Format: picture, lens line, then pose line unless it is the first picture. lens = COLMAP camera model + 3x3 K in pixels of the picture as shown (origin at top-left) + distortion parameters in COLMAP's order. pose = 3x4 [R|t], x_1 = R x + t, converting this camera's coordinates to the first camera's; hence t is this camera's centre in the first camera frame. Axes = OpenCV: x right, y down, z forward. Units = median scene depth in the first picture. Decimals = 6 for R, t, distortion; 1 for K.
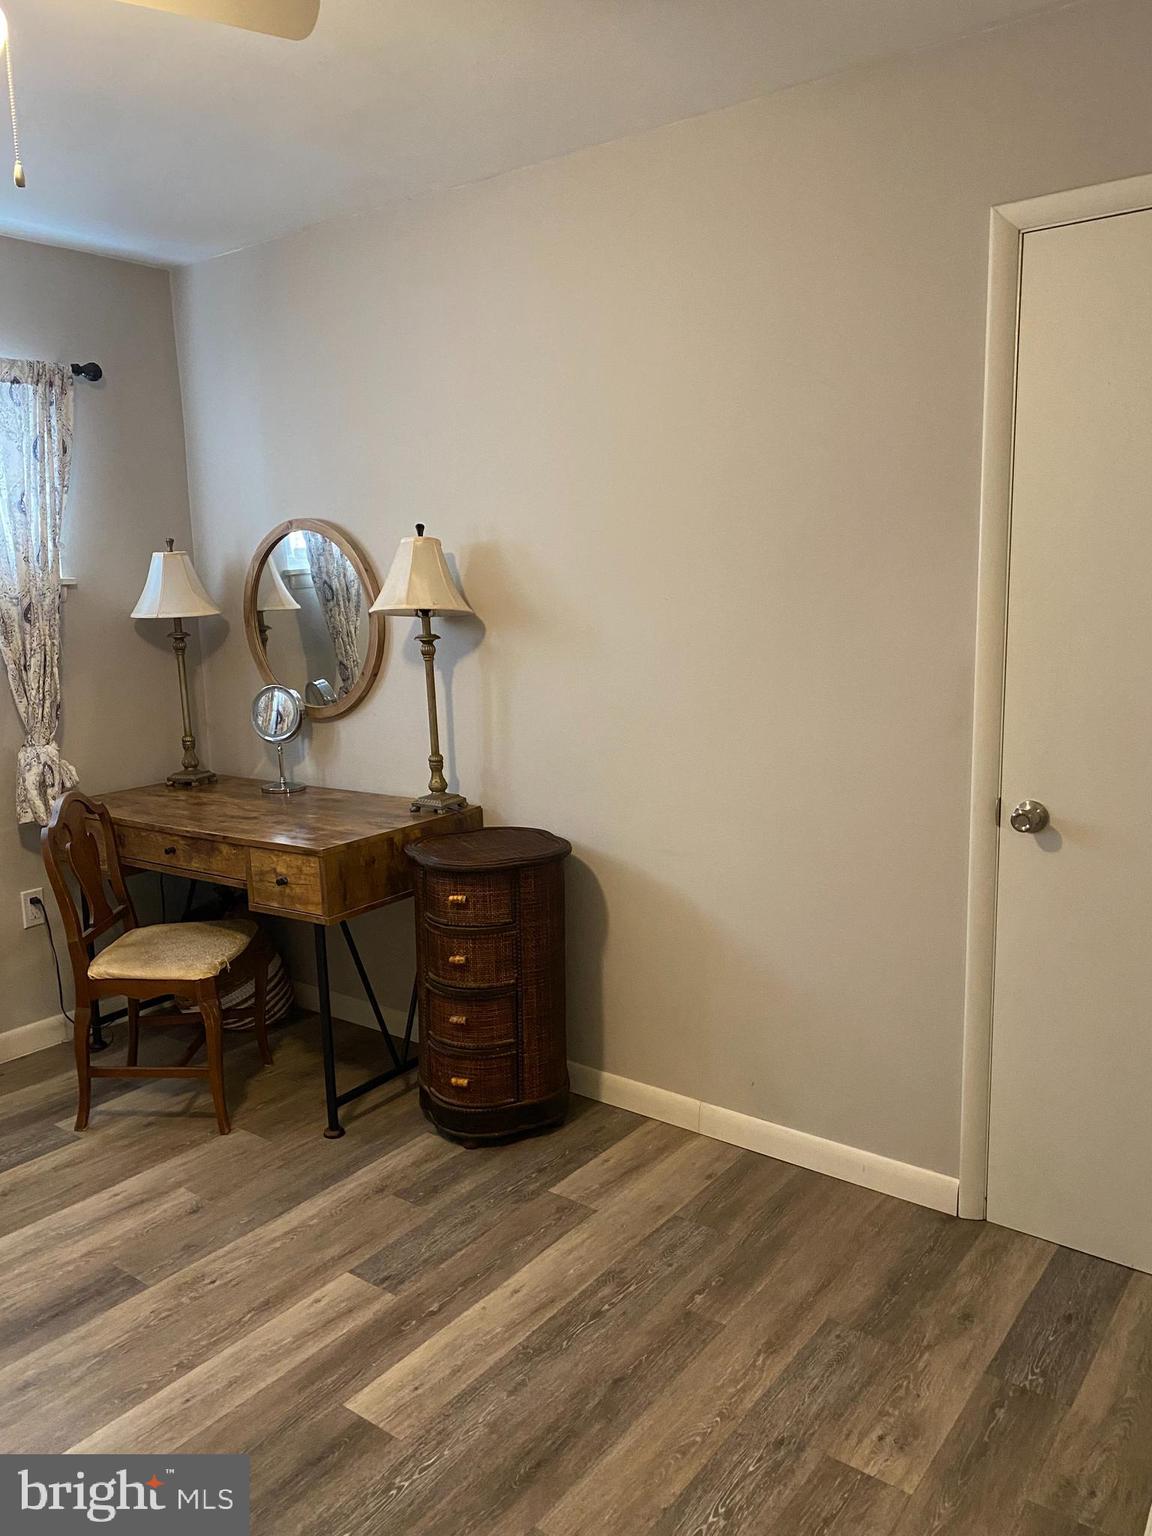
lens RADIAL K [[1161.8, 0, 577.5], [0, 1161.8, 771.3], [0, 0, 1]] dist [0.048859, -0.057432]
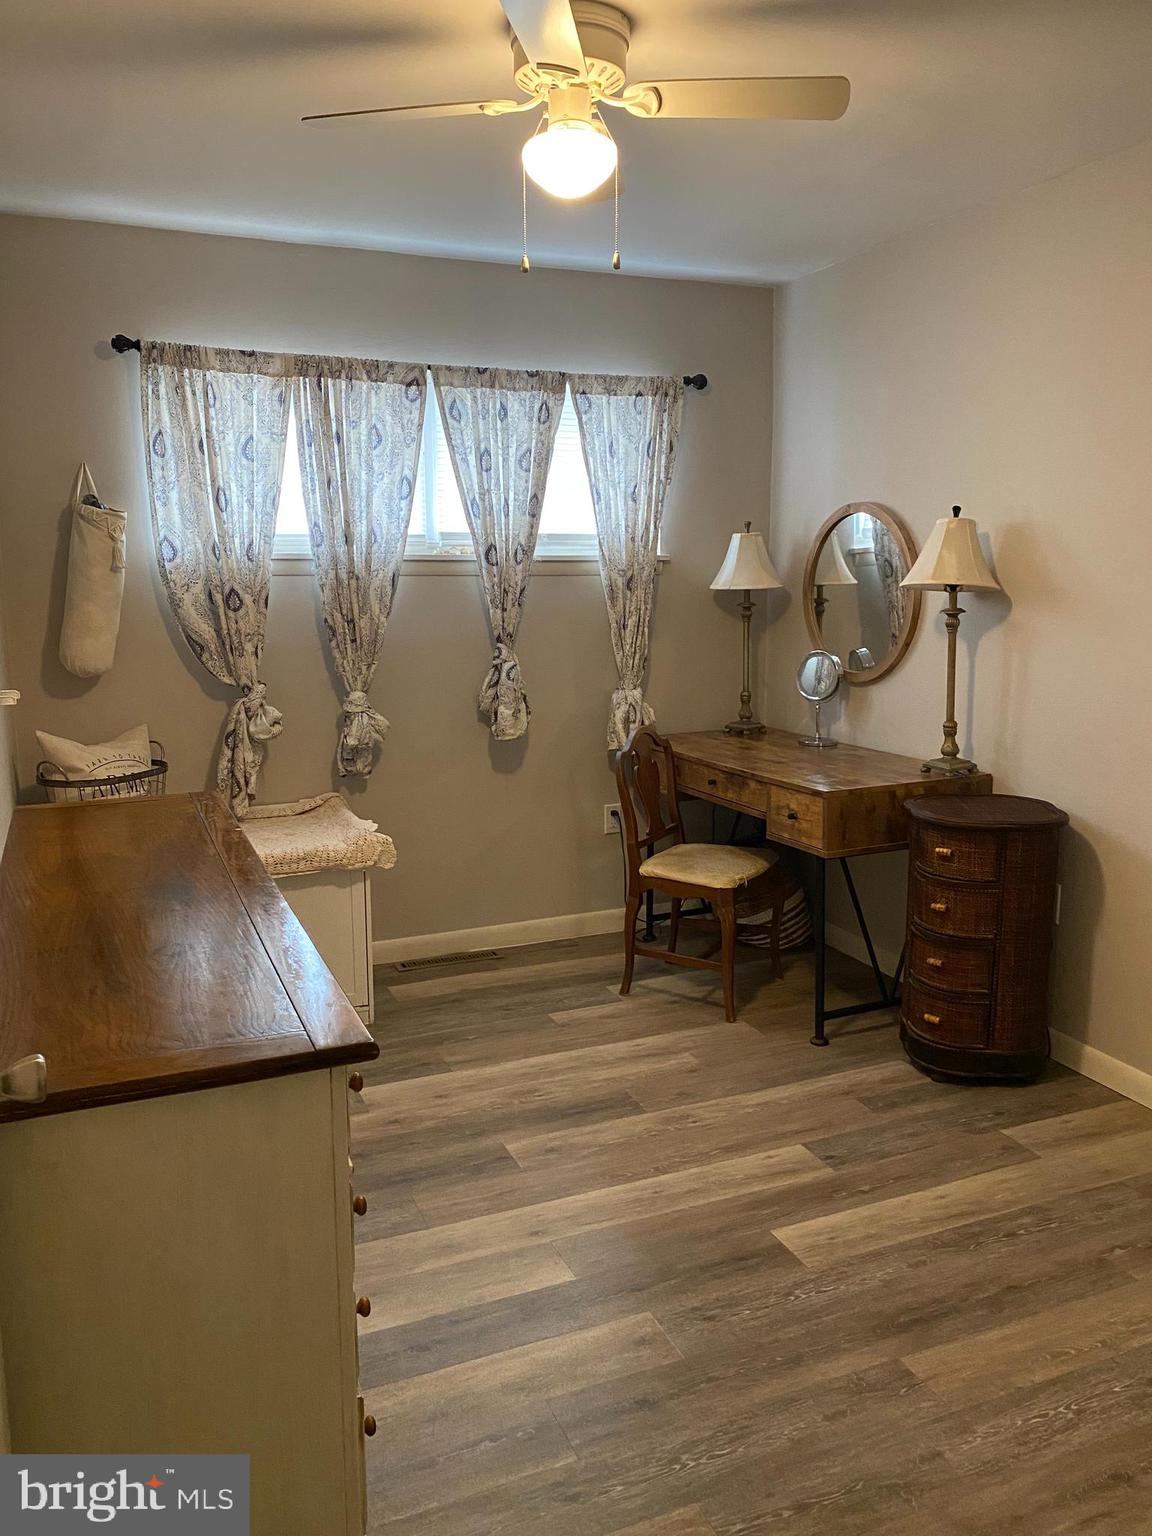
lens RADIAL K [[1161.8, 0, 583.4], [0, 1161.8, 756.5], [0, 0, 1]] dist [0.048859, -0.057432]
pose [[0.870916, 0.095480, -0.482067, 0.111653], [-0.092796, 0.995249, 0.029476, 0.019155], [0.482591, 0.019063, 0.875638, -0.112393]]
